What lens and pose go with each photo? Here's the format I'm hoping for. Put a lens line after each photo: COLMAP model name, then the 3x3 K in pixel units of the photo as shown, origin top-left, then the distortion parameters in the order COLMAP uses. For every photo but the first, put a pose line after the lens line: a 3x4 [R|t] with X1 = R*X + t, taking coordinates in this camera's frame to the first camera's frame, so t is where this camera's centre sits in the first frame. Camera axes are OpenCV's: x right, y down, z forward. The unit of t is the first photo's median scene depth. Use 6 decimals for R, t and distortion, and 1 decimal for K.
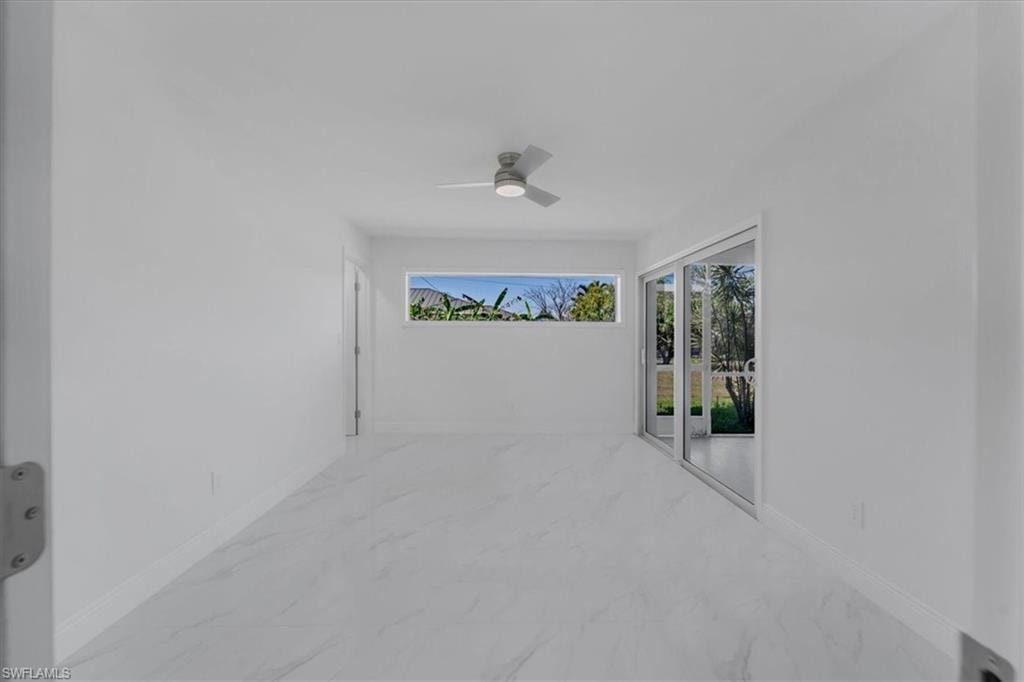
lens RADIAL K [[431.0, 0, 509.7], [0, 431.0, 337.0], [0, 0, 1]] dist [0.004795, -0.002449]
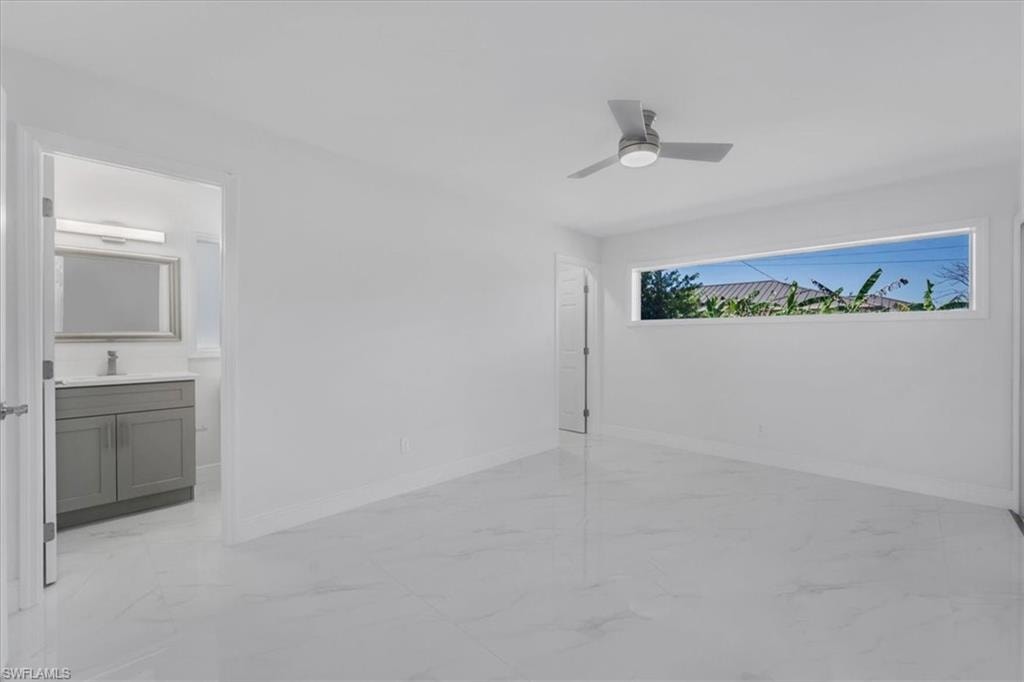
lens RADIAL K [[431.0, 0, 513.7], [0, 431.0, 335.1], [0, 0, 1]] dist [0.004795, -0.002449]
pose [[0.671314, -0.007643, -0.741134, 0.280444], [0.002273, 0.999963, -0.008253, 0.001216], [0.741170, 0.003855, 0.671306, 0.172889]]
